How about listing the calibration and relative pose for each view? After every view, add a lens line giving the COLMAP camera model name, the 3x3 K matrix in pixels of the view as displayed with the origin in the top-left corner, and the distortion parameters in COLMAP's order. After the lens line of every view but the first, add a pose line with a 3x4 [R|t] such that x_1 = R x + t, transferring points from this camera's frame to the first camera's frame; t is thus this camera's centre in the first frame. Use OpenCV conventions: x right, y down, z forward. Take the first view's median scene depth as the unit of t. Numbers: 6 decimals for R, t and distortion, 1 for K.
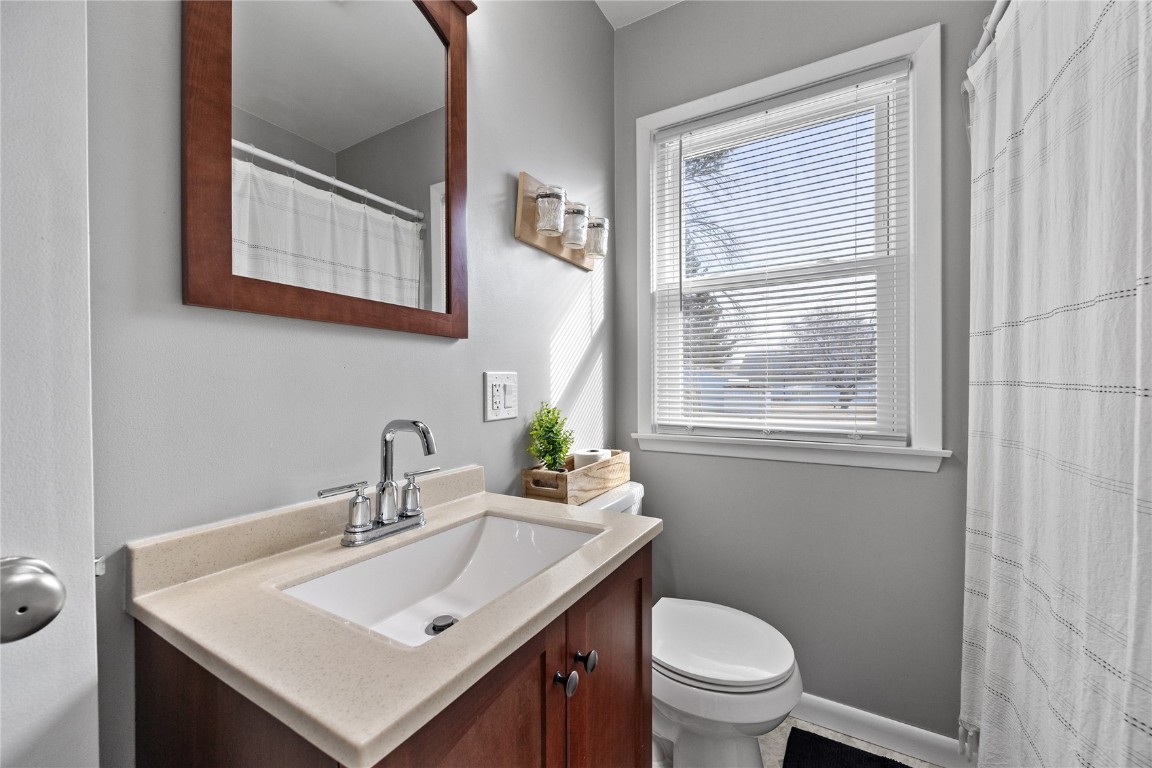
lens RADIAL K [[438.9, 0, 577.3], [0, 438.9, 382.1], [0, 0, 1]] dist [-0.001012, 0.000144]
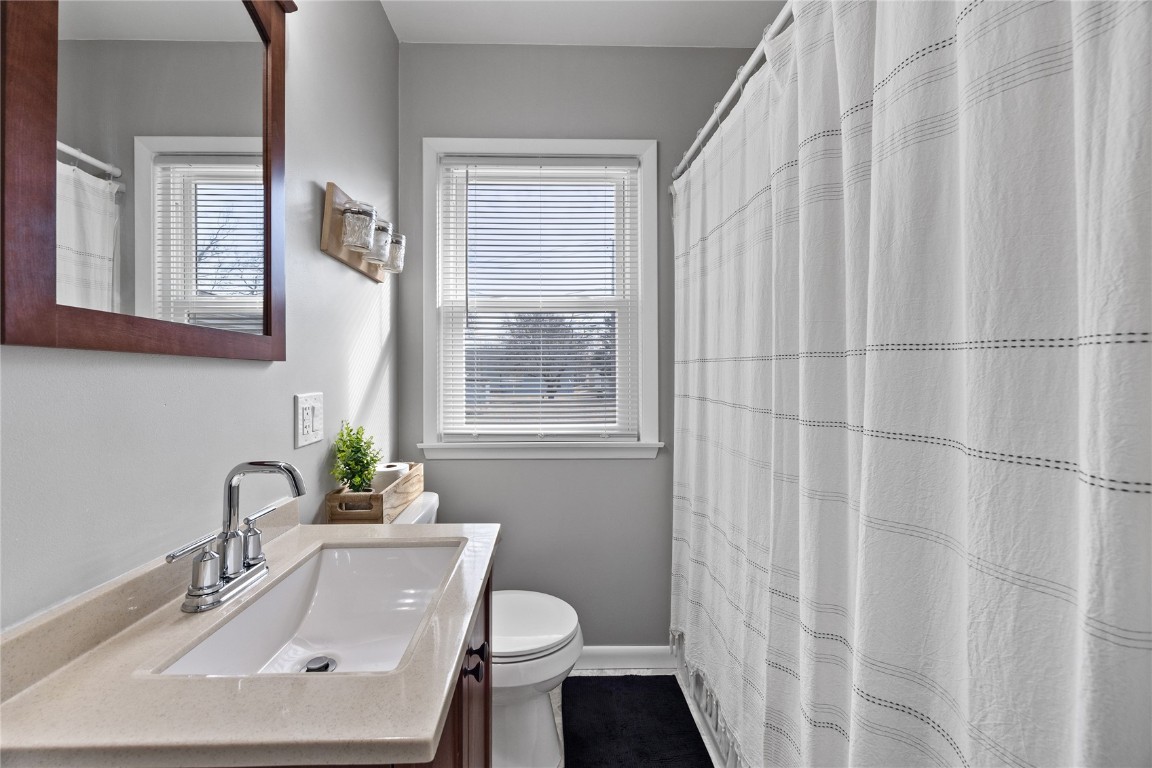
lens RADIAL K [[448.5, 0, 542.9], [0, 448.5, 375.5], [0, 0, 1]] dist [0.001021, 0.000229]
pose [[0.870136, 0.000903, 0.492811, -0.219732], [0.002036, 0.999983, -0.005427, -0.057525], [-0.492807, 0.005725, 0.870120, -0.079326]]
